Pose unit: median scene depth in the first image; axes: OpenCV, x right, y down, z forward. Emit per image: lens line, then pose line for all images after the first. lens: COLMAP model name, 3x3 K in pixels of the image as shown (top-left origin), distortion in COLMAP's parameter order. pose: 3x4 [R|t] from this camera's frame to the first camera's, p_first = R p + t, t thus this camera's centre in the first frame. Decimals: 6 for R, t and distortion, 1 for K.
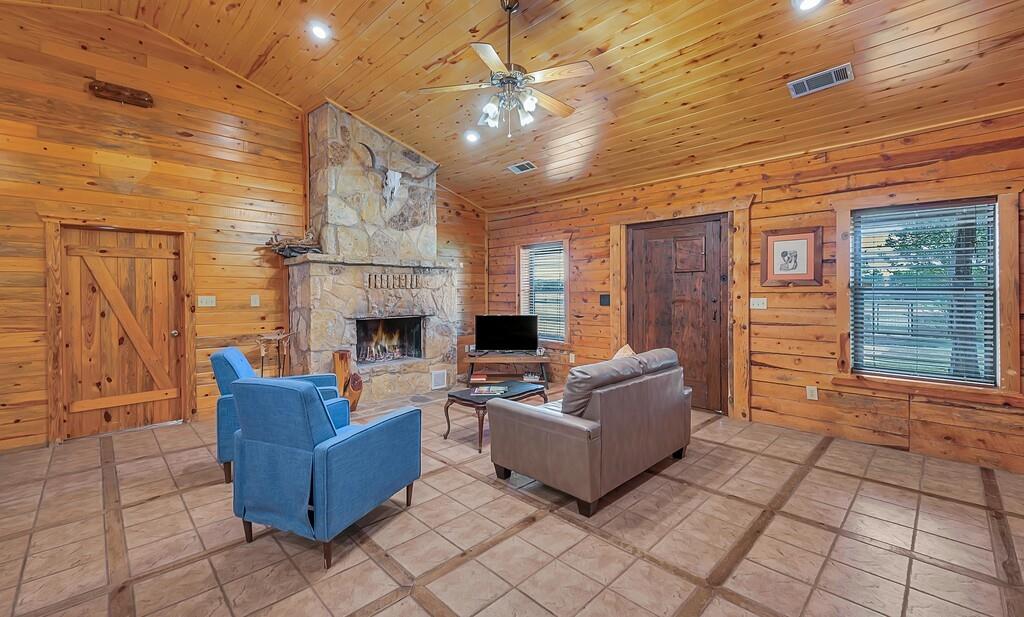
lens RADIAL K [[427.4, 0, 513.3], [0, 427.4, 294.4], [0, 0, 1]] dist [-0.003115, 0.000118]
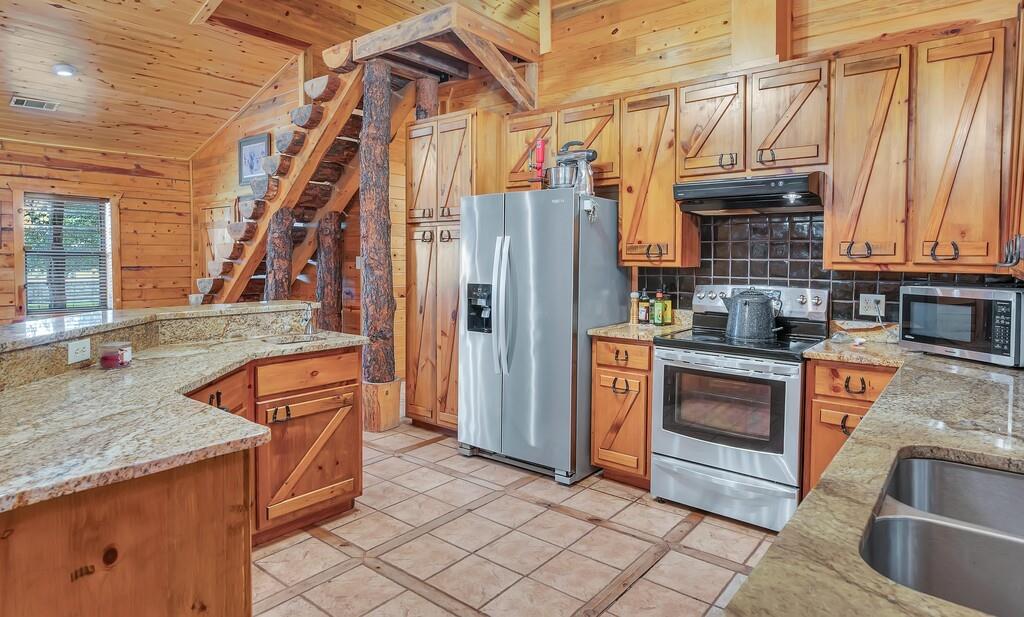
lens RADIAL K [[574.5, 0, 507.5], [0, 574.5, 274.4], [0, 0, 1]] dist [-0.003909, 0.001175]
pose [[-0.112849, -0.023335, 0.993338, -0.985402], [0.002716, 0.999713, 0.023793, 0.017391], [-0.993608, 0.005383, -0.112754, -0.246716]]
